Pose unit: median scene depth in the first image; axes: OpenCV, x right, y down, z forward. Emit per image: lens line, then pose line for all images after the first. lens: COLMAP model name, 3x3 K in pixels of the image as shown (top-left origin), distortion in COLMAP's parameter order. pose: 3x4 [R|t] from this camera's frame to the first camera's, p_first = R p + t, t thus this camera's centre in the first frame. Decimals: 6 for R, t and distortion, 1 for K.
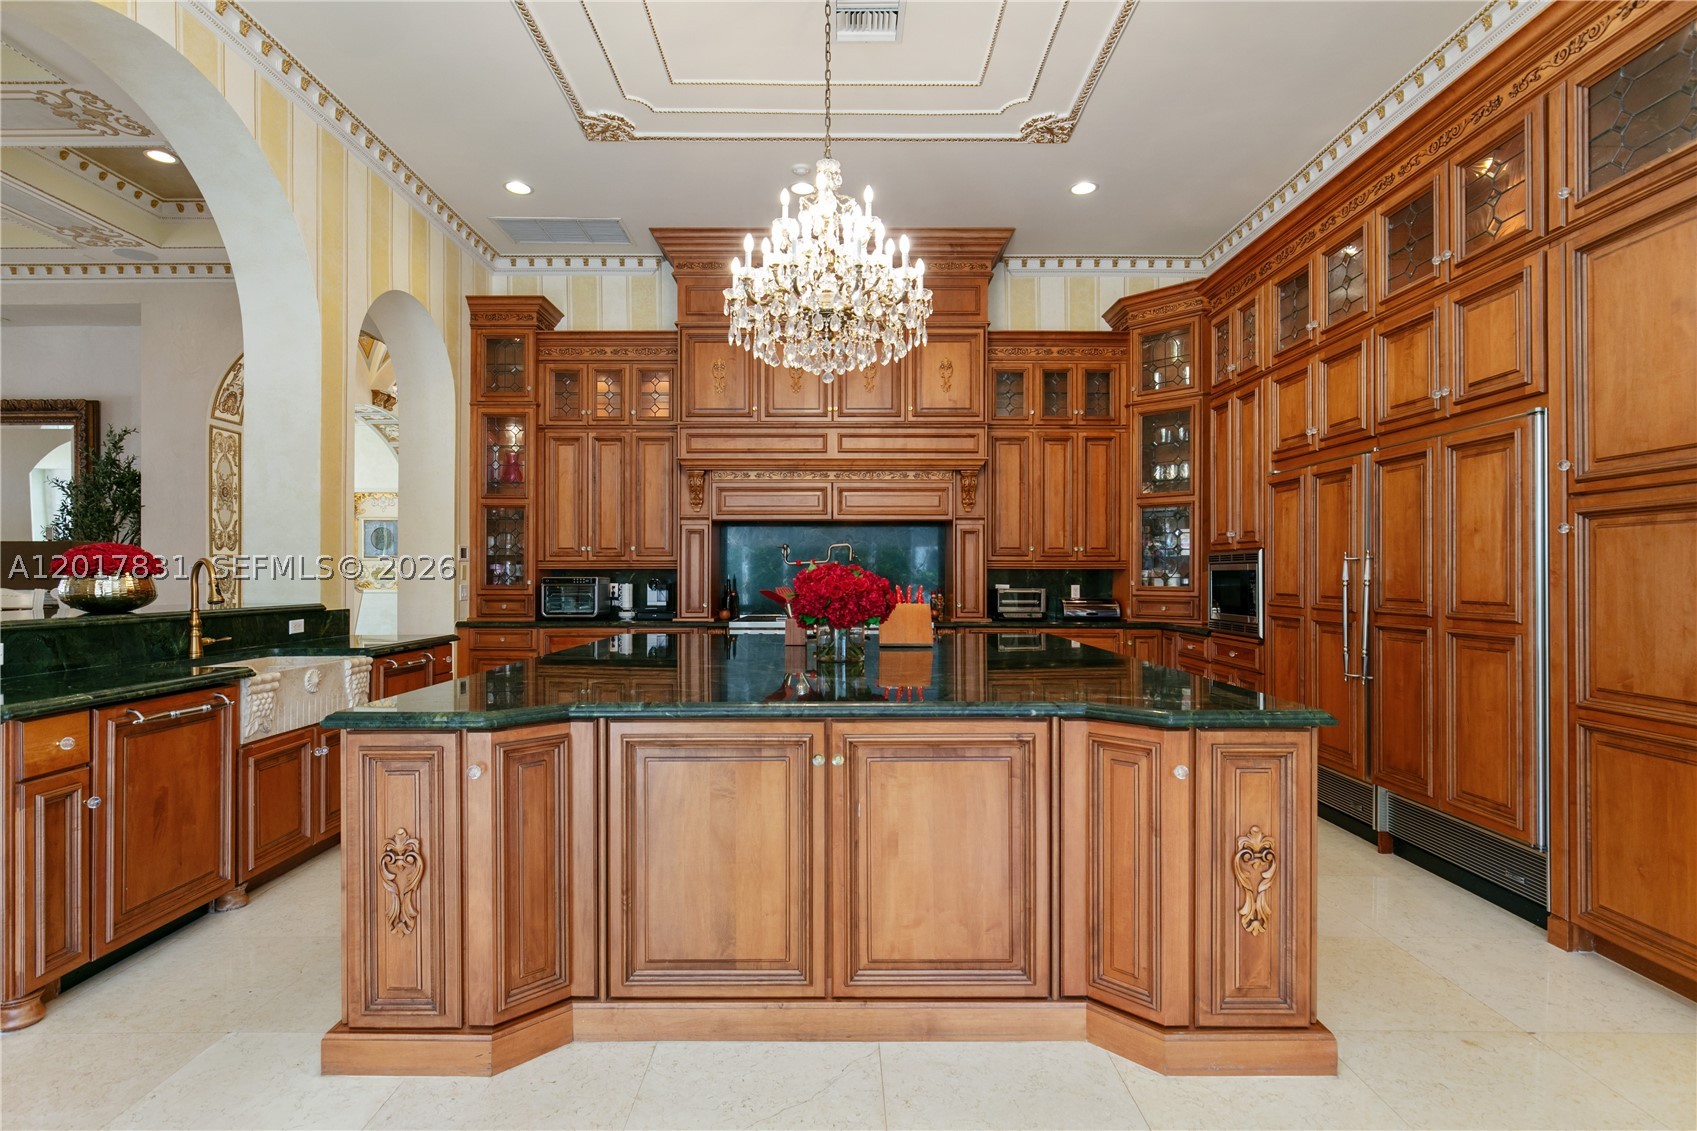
lens RADIAL K [[845.1, 0, 847.2], [0, 845.1, 573.2], [0, 0, 1]] dist [-0.007414, -0.000750]
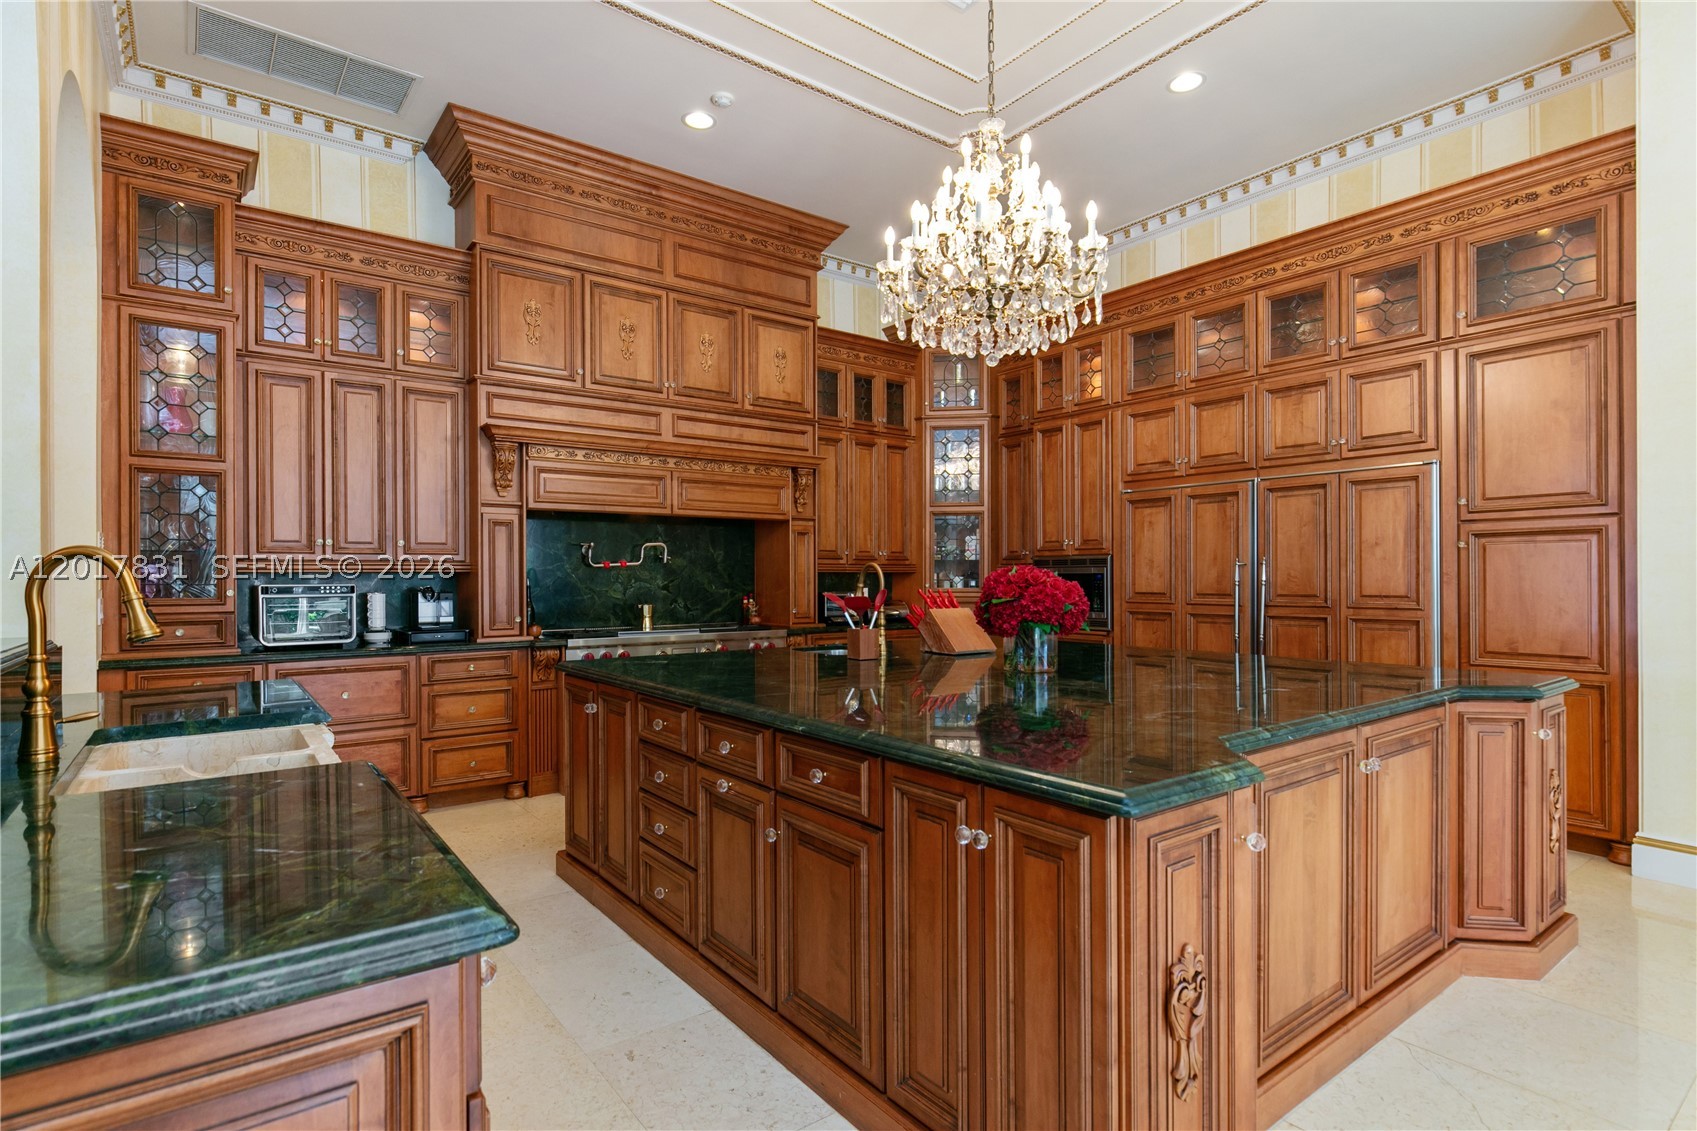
lens RADIAL K [[845.1, 0, 849.9], [0, 845.1, 580.6], [0, 0, 1]] dist [-0.007414, -0.000750]
pose [[0.797484, -0.005712, 0.603313, -0.387053], [0.003304, 0.999982, 0.005101, -0.000299], [-0.603331, -0.002074, 0.797488, 0.207781]]
